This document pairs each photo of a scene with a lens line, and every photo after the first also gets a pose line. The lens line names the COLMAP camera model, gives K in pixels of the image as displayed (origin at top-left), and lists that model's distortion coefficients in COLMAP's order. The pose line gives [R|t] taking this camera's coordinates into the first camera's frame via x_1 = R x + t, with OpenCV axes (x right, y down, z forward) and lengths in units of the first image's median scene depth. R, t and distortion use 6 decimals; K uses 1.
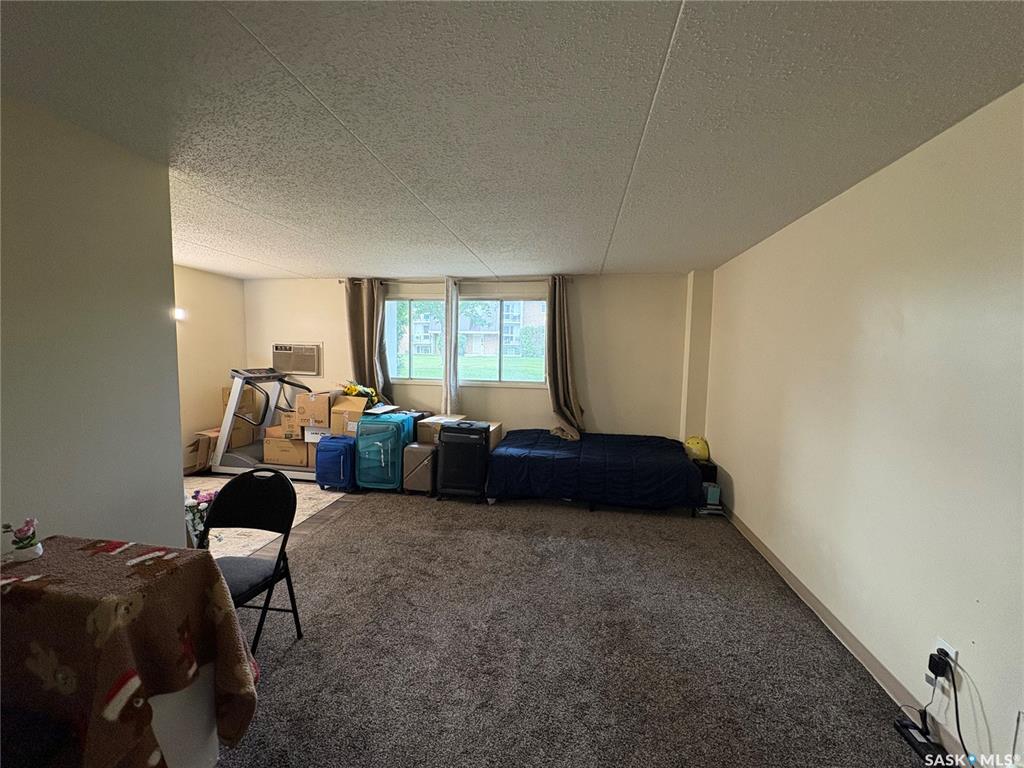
lens RADIAL K [[407.3, 0, 512.6], [0, 407.3, 385.1], [0, 0, 1]] dist [0.001333, 0.000424]
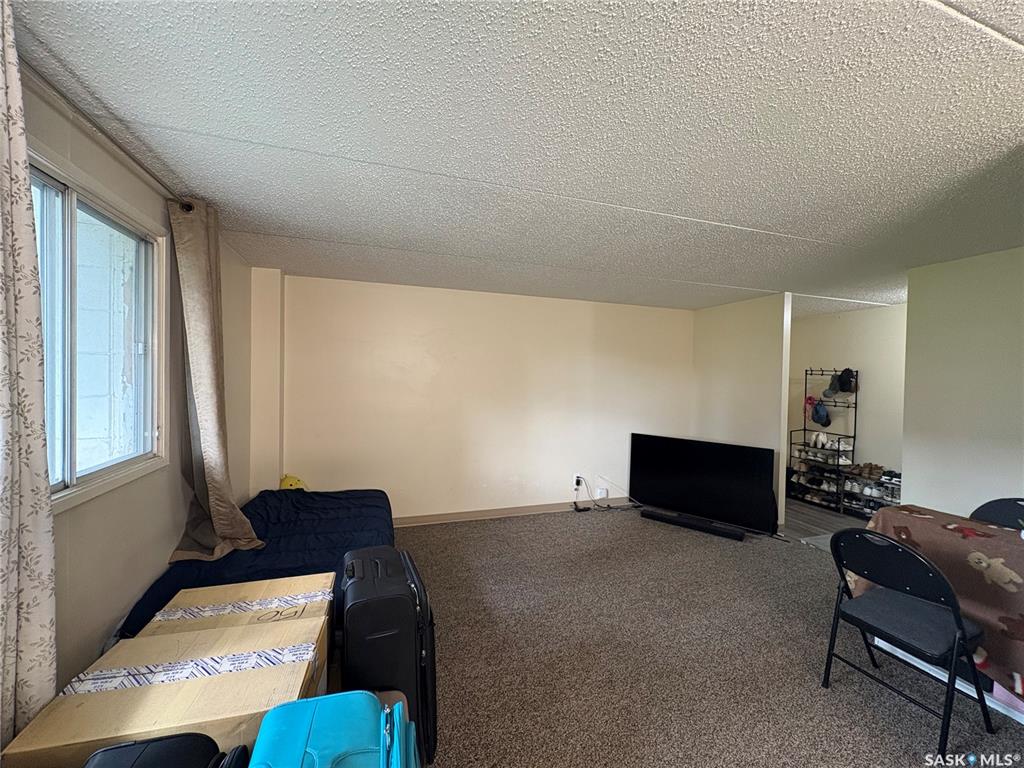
lens RADIAL K [[407.3, 0, 505.9], [0, 407.3, 382.2], [0, 0, 1]] dist [0.001333, 0.000424]
pose [[-0.469002, -0.041139, 0.882238, -0.441950], [0.038722, 0.996996, 0.067075, -0.090691], [-0.882348, 0.065620, -0.466001, 0.934775]]
